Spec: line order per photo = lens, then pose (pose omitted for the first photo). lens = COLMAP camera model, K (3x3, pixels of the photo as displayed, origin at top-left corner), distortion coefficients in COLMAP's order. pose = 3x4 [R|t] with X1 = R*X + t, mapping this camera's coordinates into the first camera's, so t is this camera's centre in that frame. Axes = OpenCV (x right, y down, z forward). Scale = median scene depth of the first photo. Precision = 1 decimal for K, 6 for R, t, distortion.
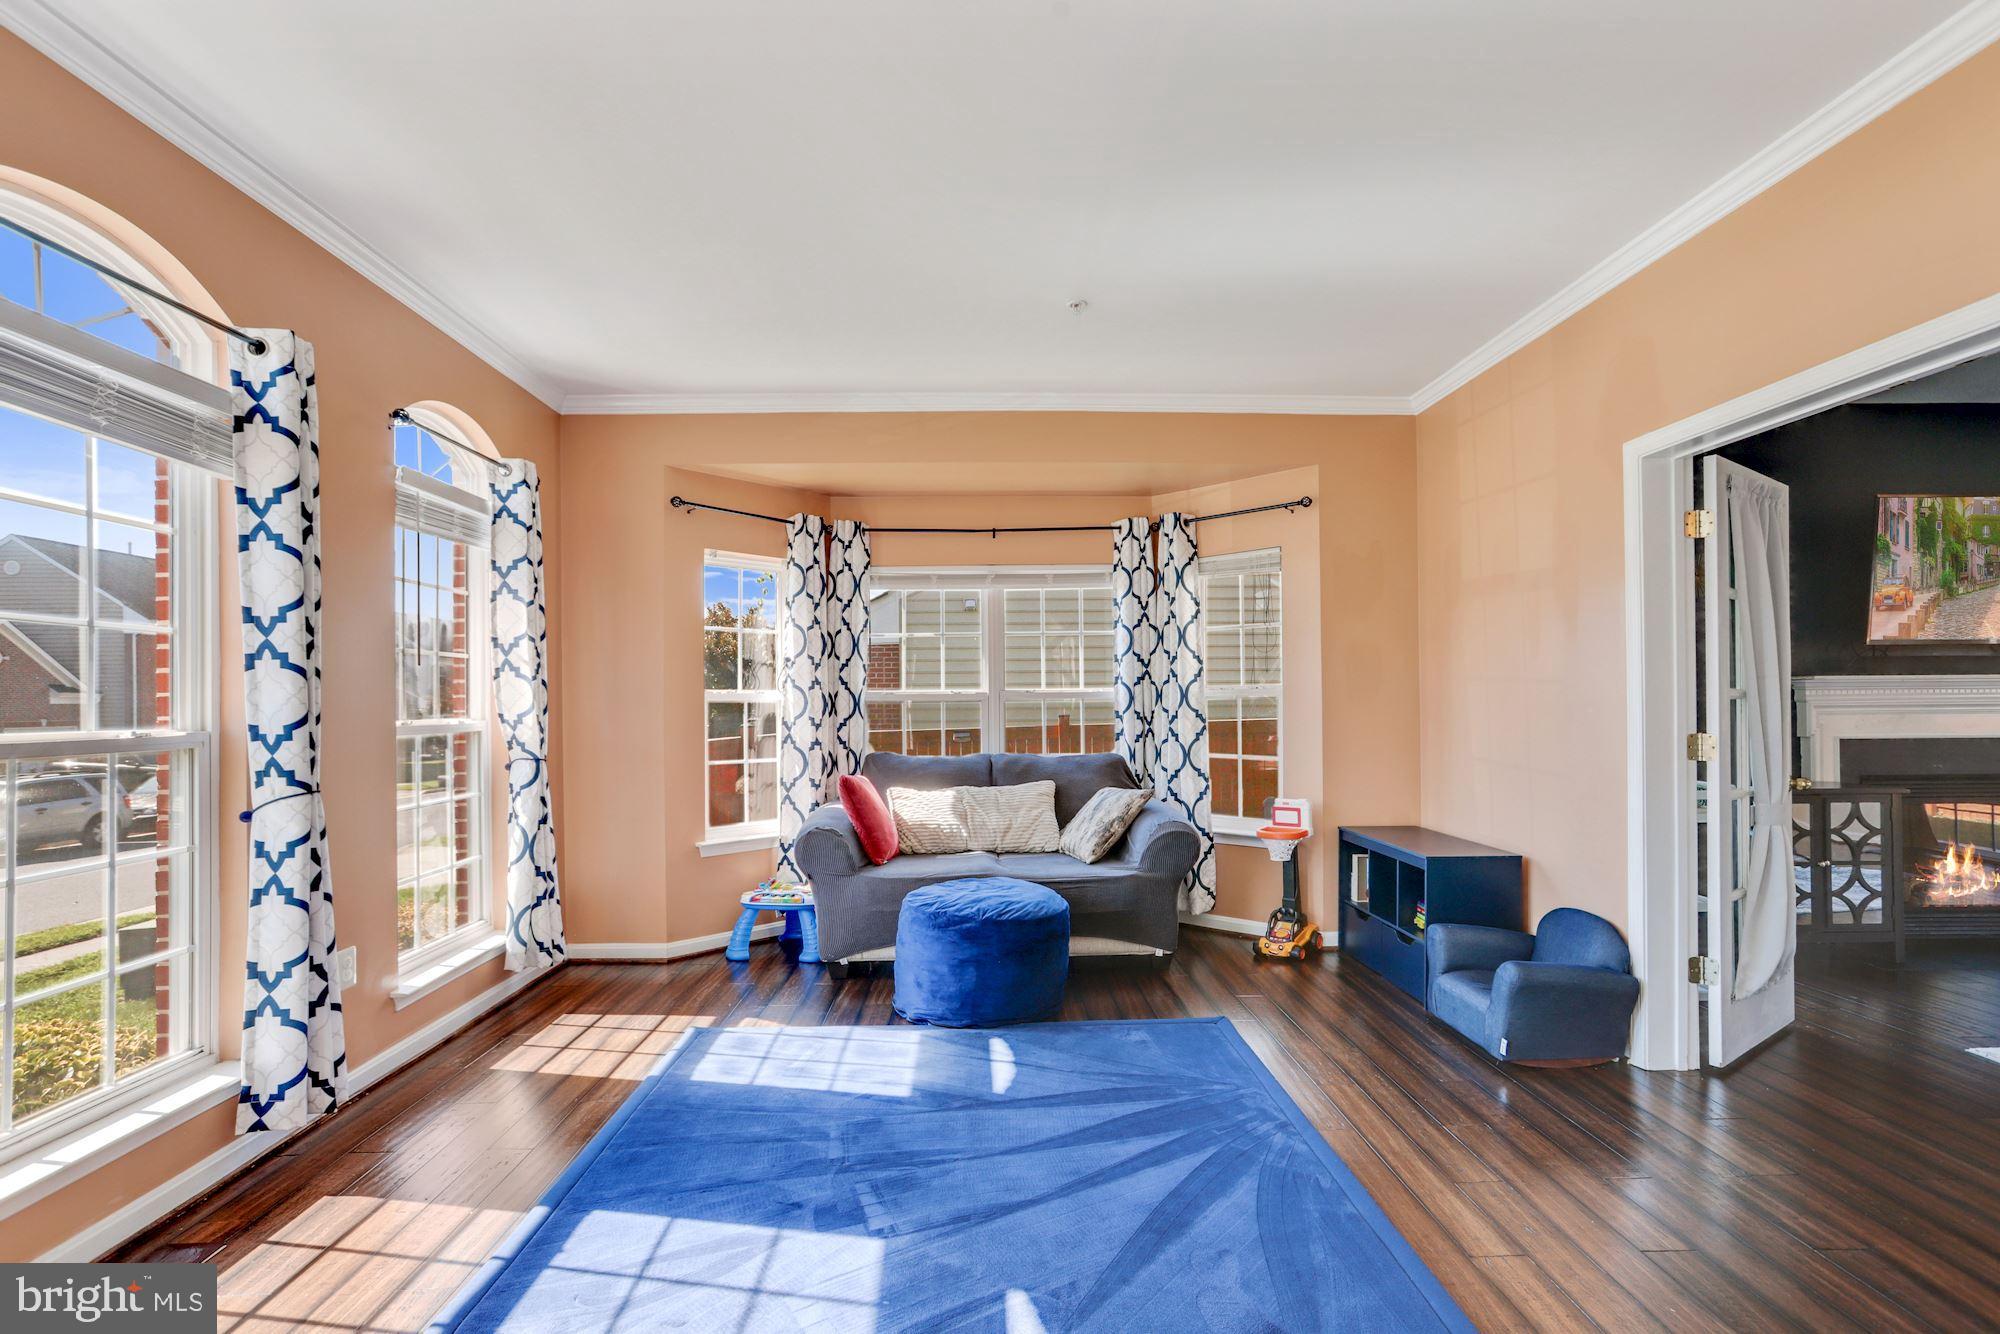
lens RADIAL K [[913.1, 0, 1002.4], [0, 913.1, 693.6], [0, 0, 1]] dist [-0.058599, 0.033147]
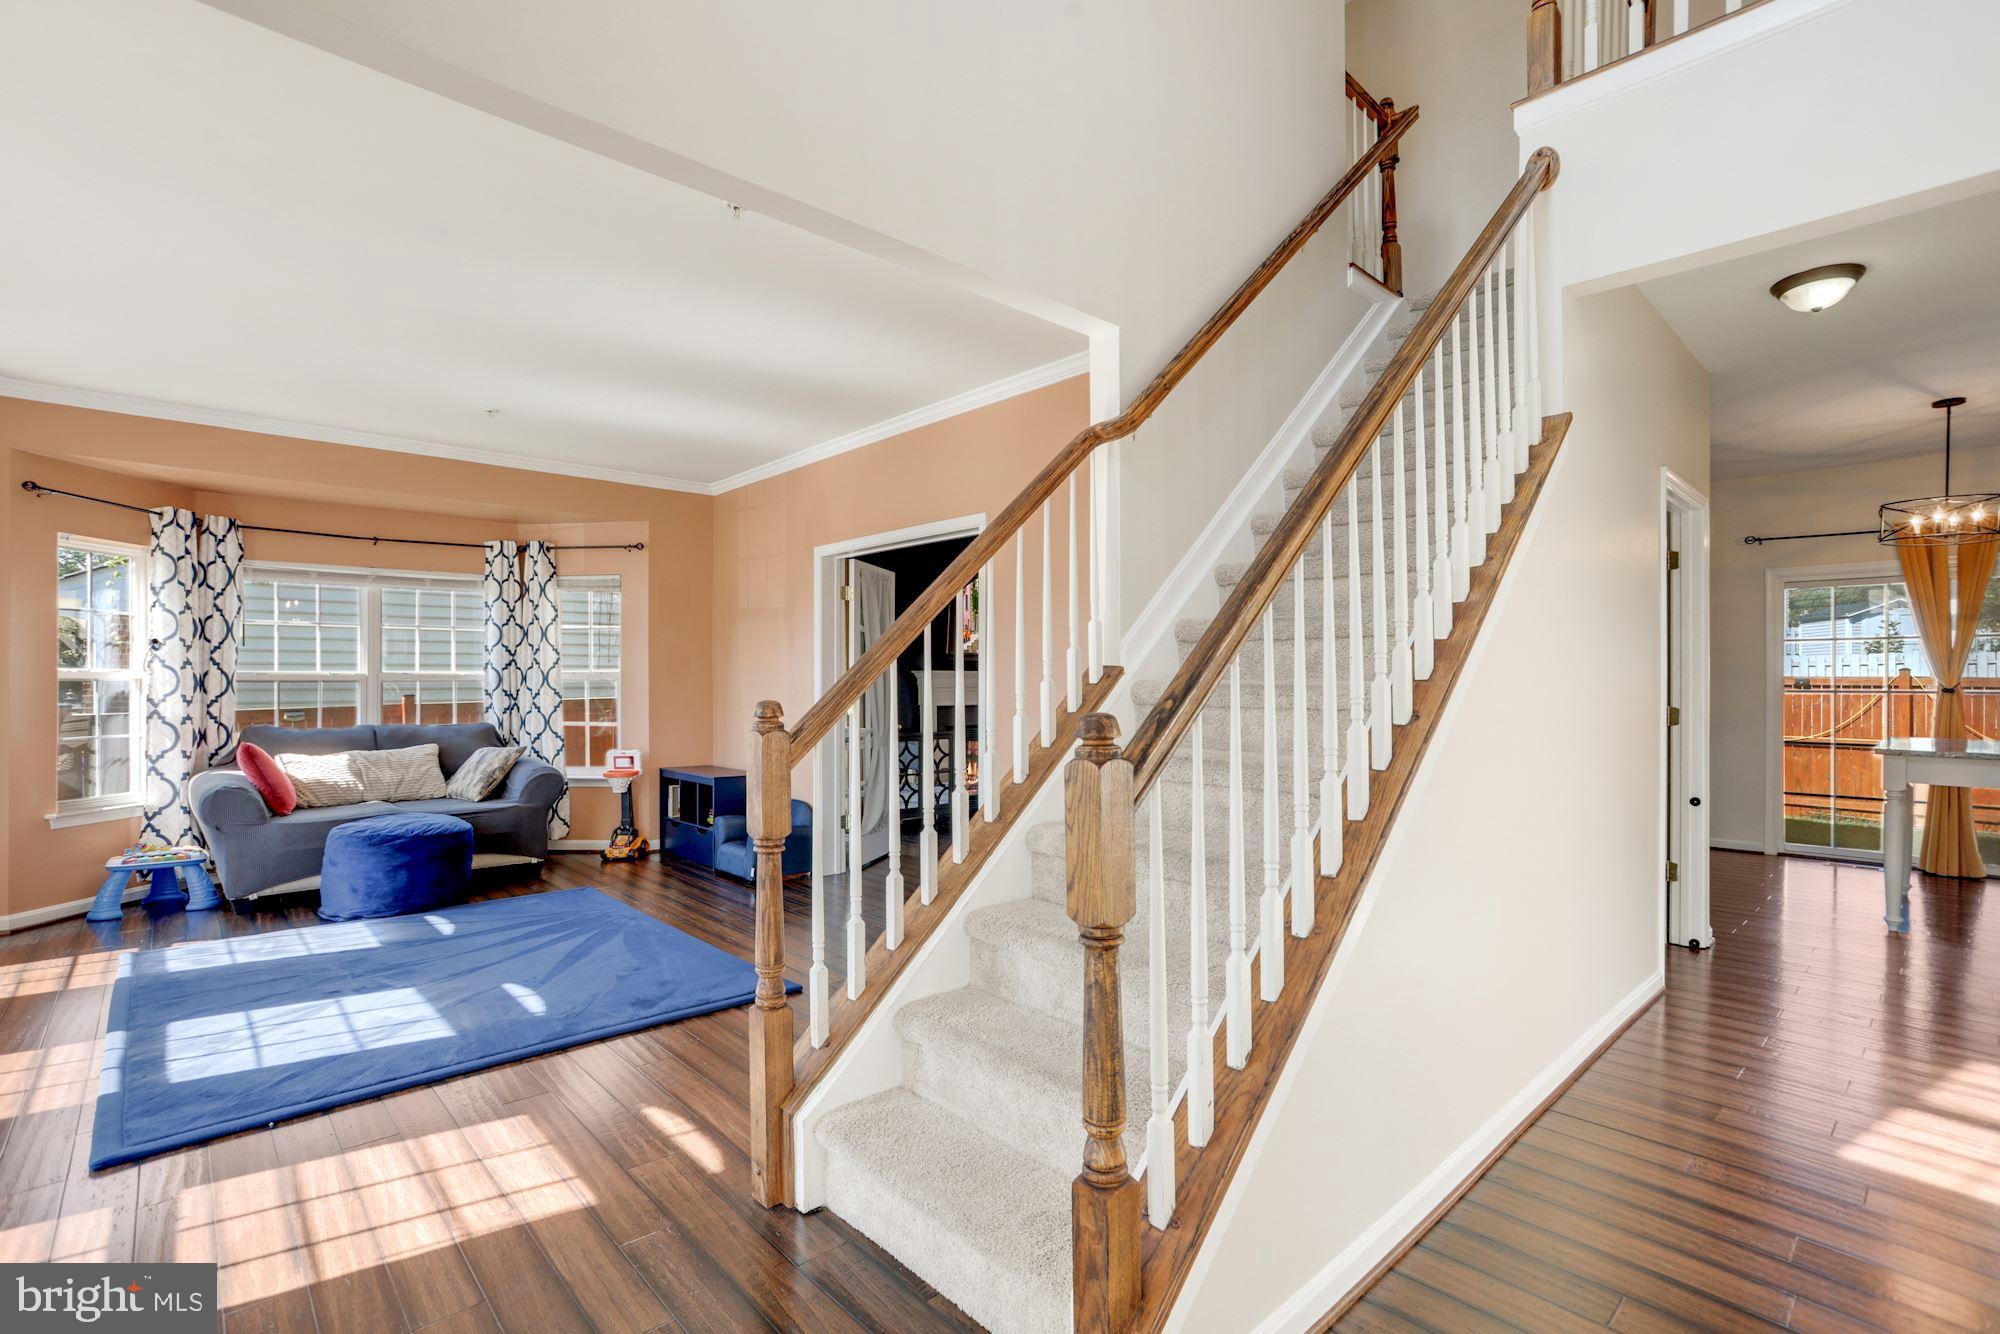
lens RADIAL K [[913.1, 0, 1002.4], [0, 913.1, 693.6], [0, 0, 1]] dist [-0.058599, 0.033147]
pose [[0.748515, -0.000768, 0.663117, -0.191254], [-0.011334, 0.999838, 0.013952, -0.001320], [-0.663020, -0.017959, 0.748386, -0.478215]]
